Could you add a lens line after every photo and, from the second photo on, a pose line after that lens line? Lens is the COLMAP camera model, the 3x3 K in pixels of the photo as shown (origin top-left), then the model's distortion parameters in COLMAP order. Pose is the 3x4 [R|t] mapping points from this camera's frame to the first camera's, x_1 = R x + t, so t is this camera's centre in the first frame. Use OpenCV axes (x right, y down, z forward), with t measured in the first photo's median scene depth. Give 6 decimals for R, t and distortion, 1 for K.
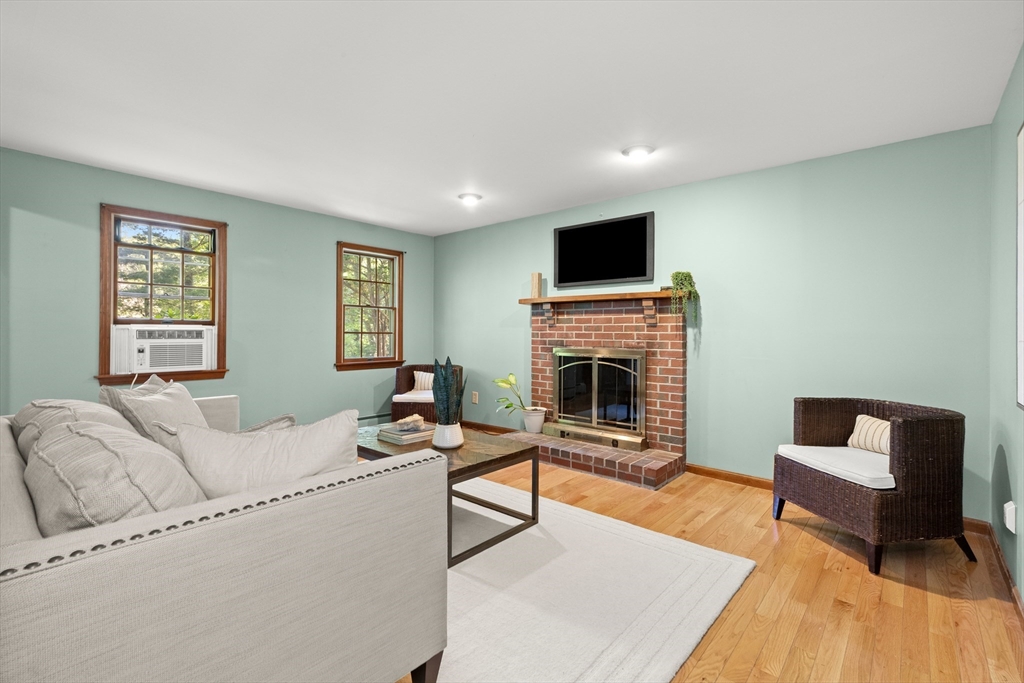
lens RADIAL K [[465.0, 0, 509.0], [0, 465.0, 333.1], [0, 0, 1]] dist [-0.000157, 0.001555]
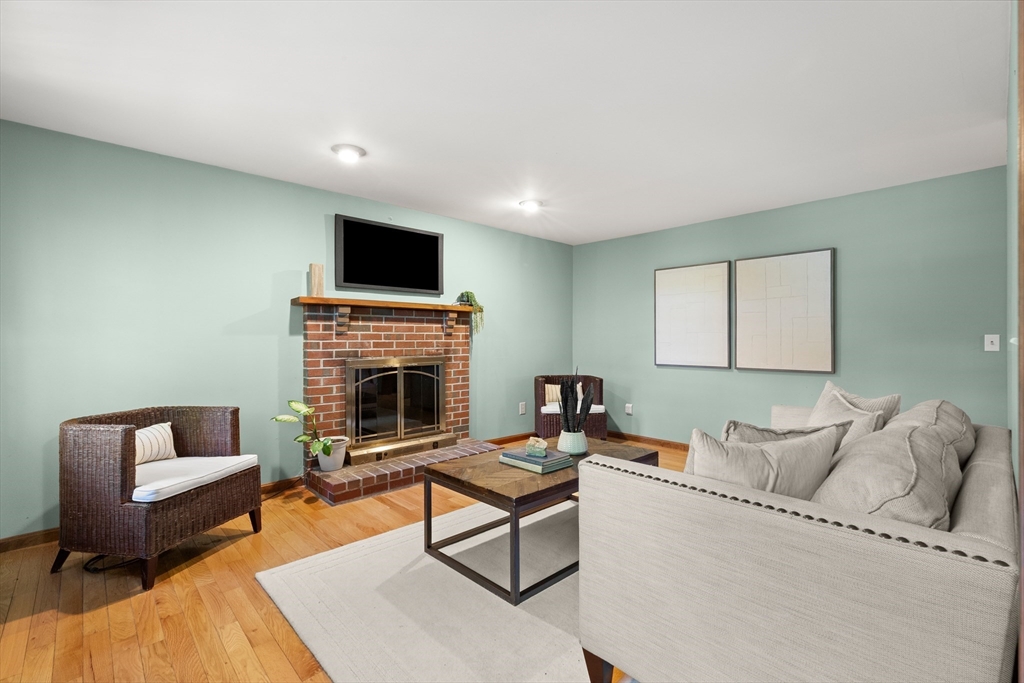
lens RADIAL K [[465.0, 0, 521.2], [0, 465.0, 338.8], [0, 0, 1]] dist [-0.000157, 0.001555]
pose [[0.076223, -0.004044, 0.997083, -0.781578], [0.006070, 0.999975, 0.003592, -0.008251], [-0.997072, 0.005778, 0.076246, 0.696062]]
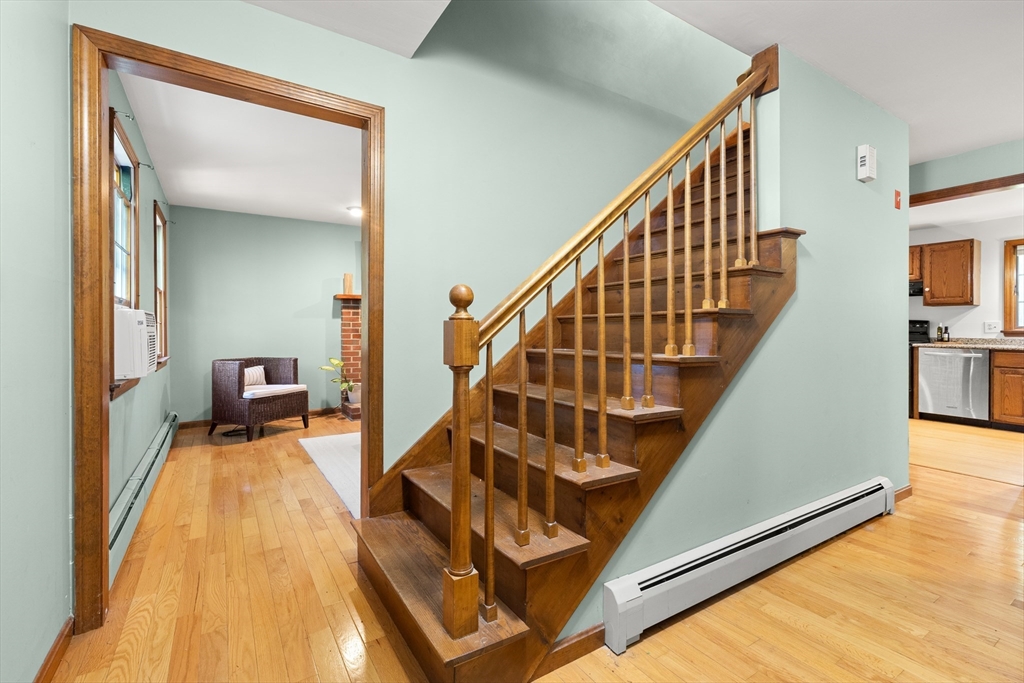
lens RADIAL K [[465.0, 0, 515.6], [0, 465.0, 329.5], [0, 0, 1]] dist [-0.000157, 0.001555]
pose [[0.264128, -0.003367, 0.964482, -1.149360], [0.004281, 0.999988, 0.002319, 0.018181], [-0.964478, 0.003516, 0.264139, 0.294949]]
